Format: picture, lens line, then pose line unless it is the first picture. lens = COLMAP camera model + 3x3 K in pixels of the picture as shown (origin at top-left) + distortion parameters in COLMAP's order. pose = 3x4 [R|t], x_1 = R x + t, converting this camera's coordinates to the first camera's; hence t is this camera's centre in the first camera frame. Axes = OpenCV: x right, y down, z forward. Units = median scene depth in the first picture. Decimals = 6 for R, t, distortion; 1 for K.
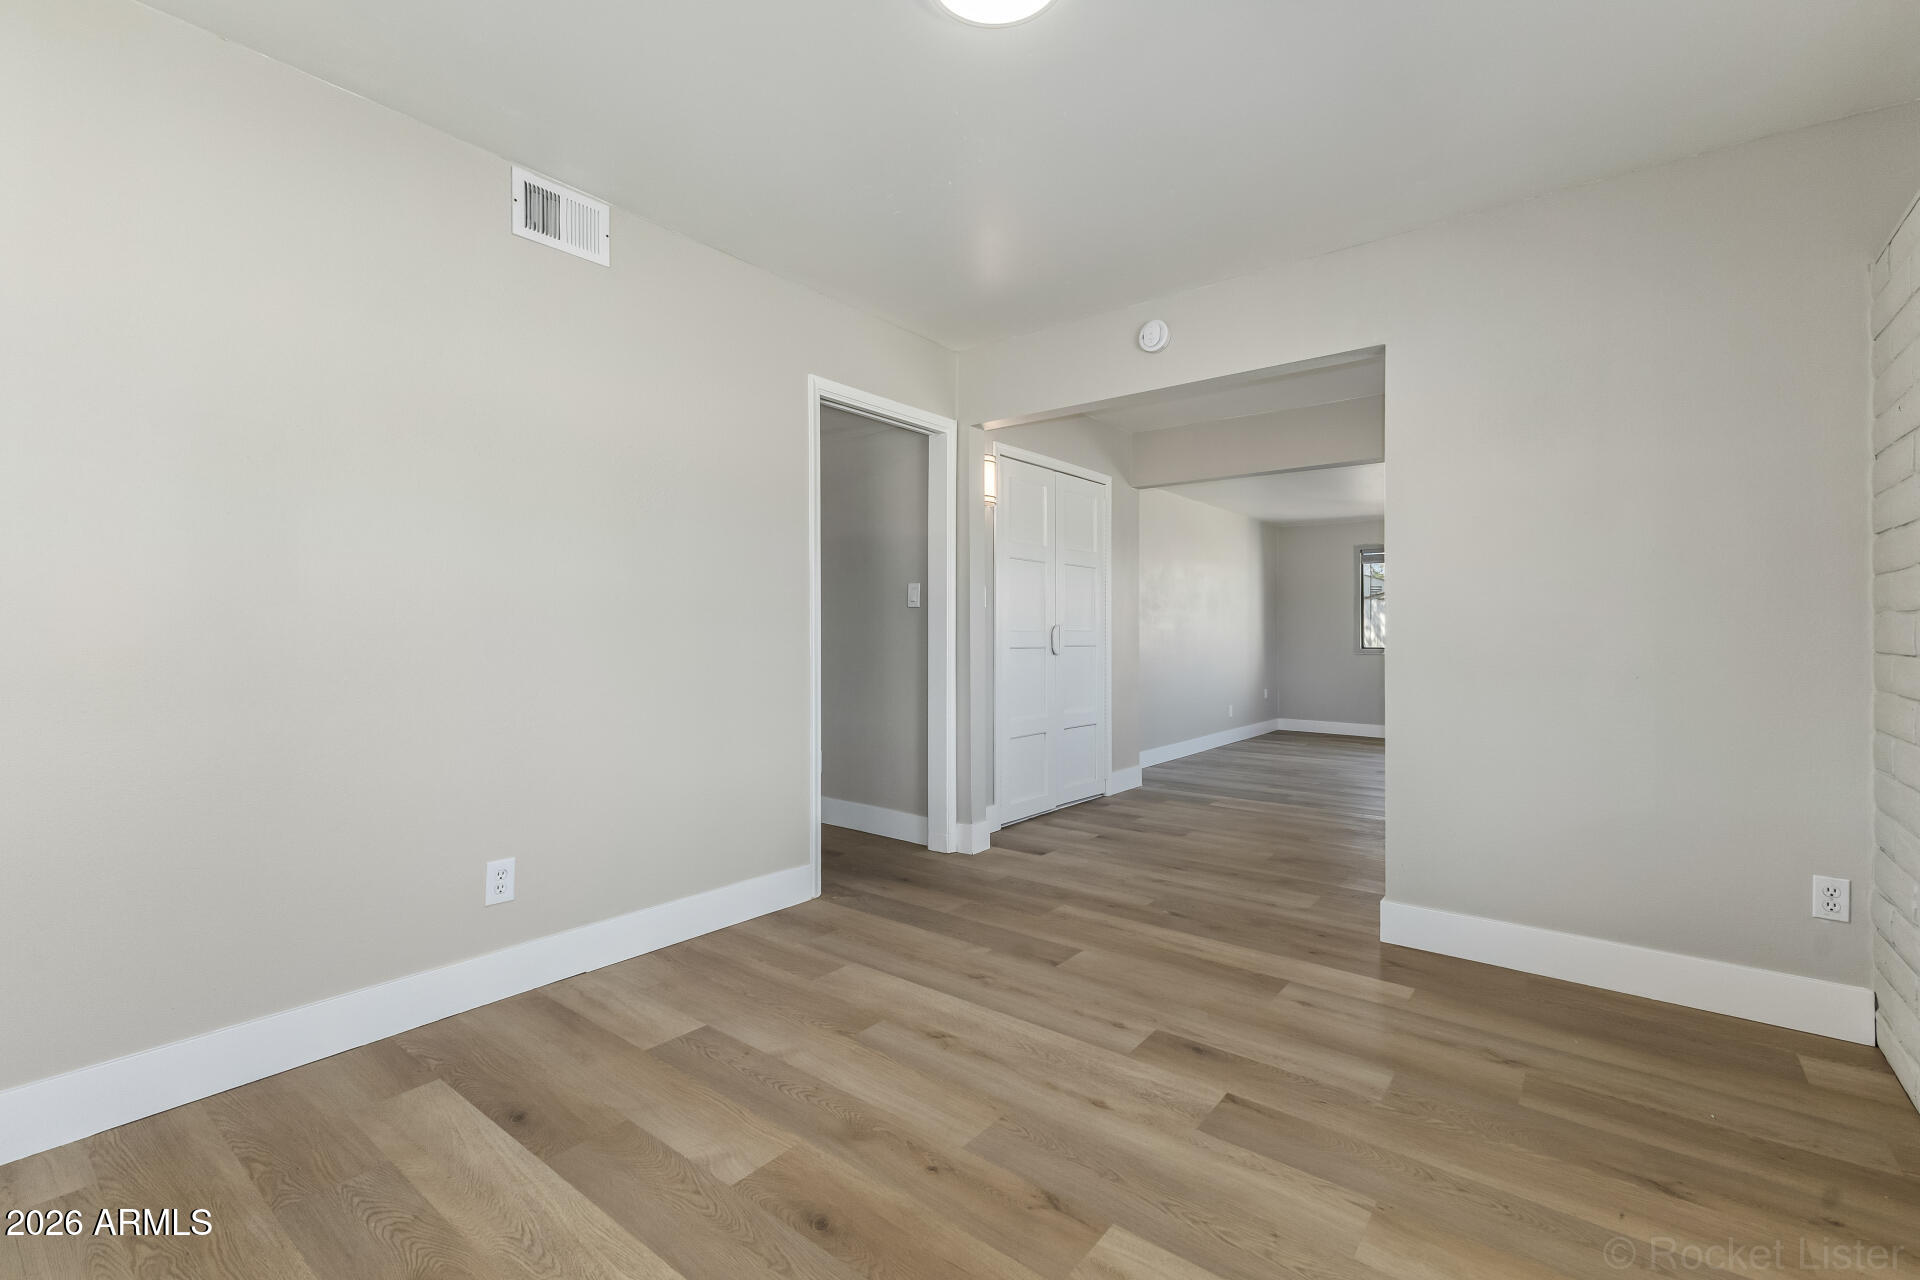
lens RADIAL K [[851.6, 0, 960.1], [0, 851.6, 635.2], [0, 0, 1]] dist [-0.000964, -0.000097]
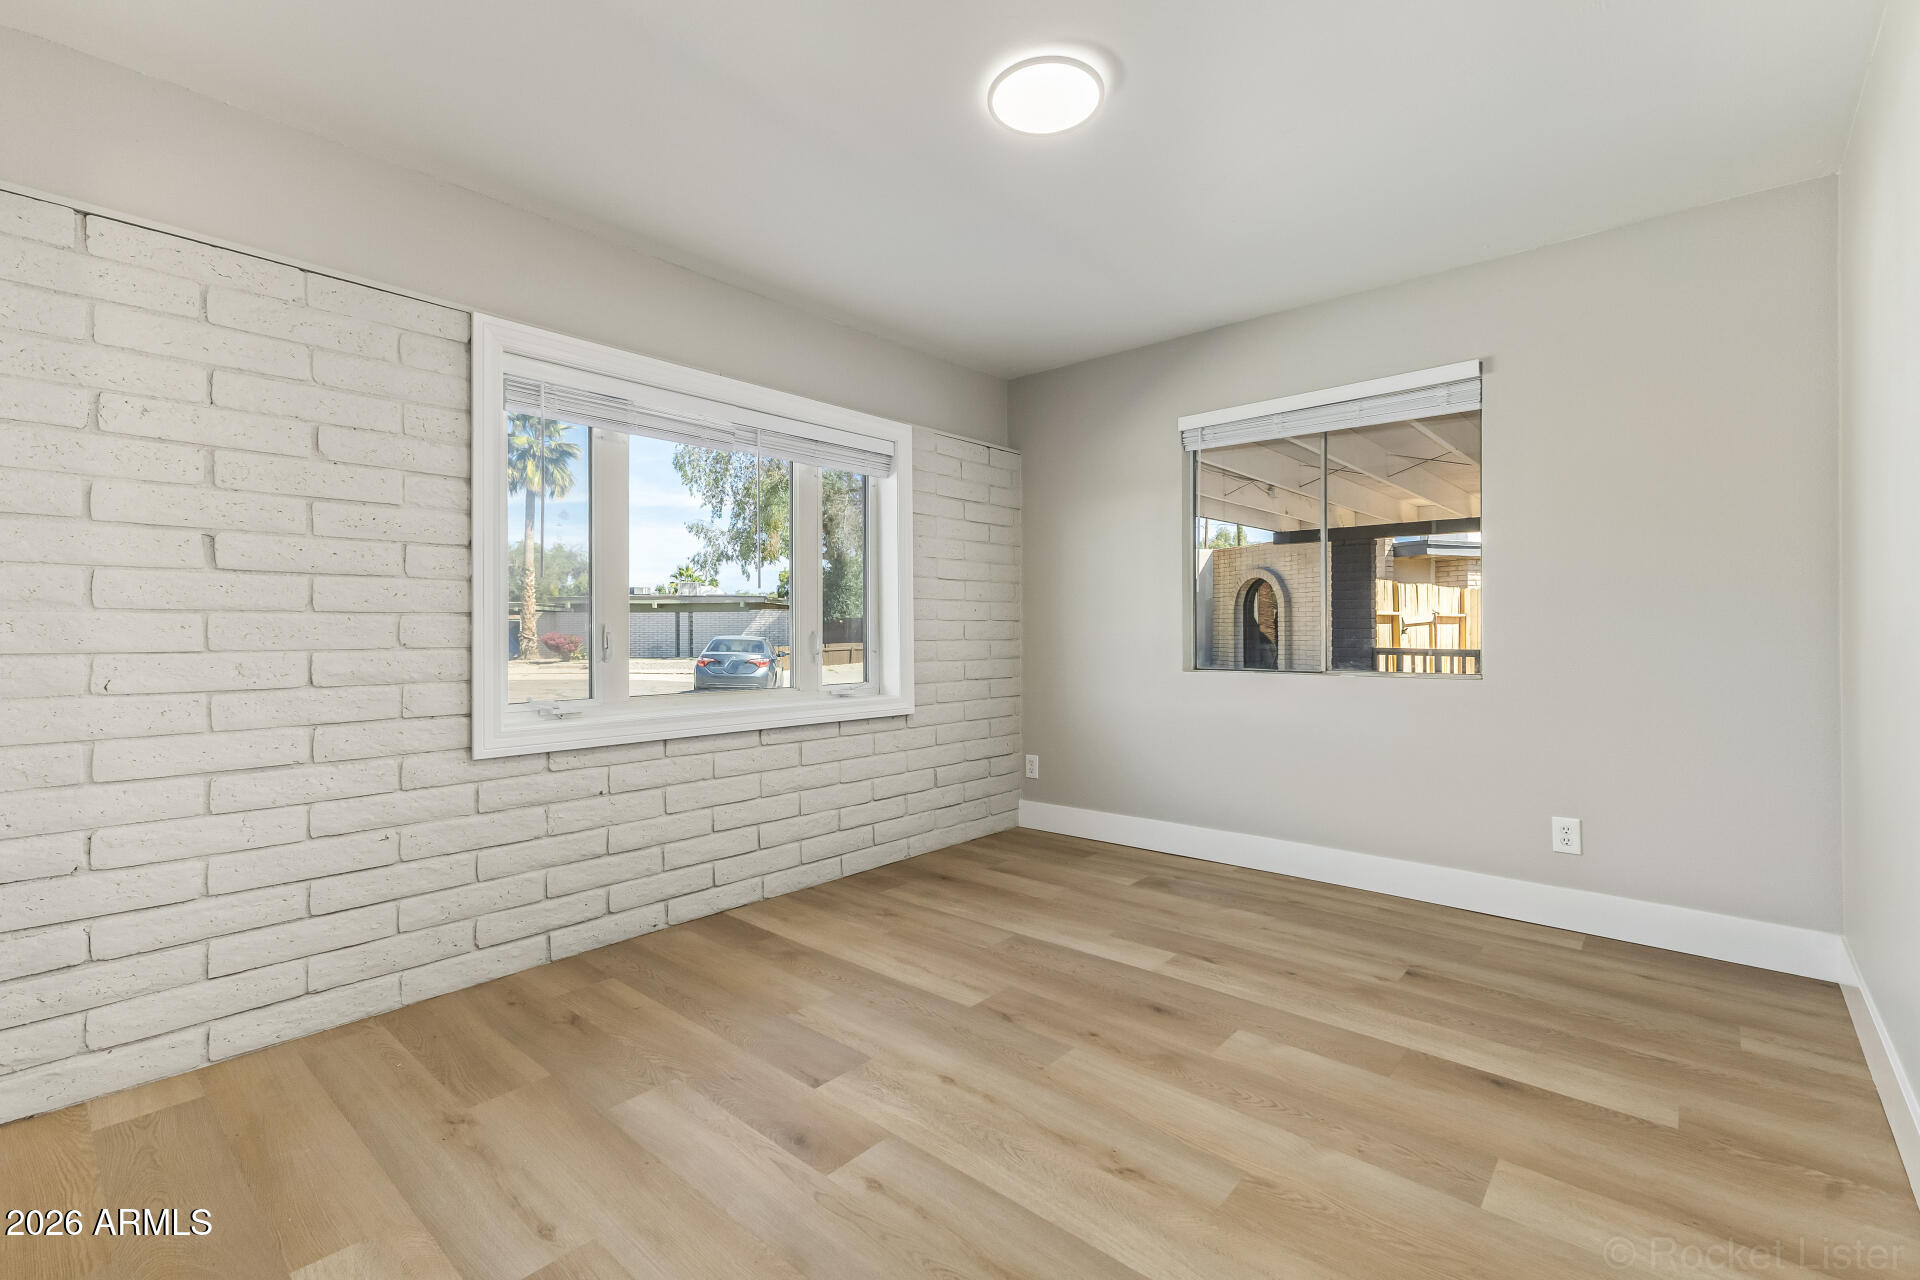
lens RADIAL K [[851.6, 0, 959.1], [0, 851.6, 634.7], [0, 0, 1]] dist [-0.000964, -0.000097]
pose [[-0.998804, 0.003029, 0.048797, 0.092884], [0.003488, 0.999951, 0.009315, -0.004279], [-0.048766, 0.009474, -0.998765, 1.953225]]
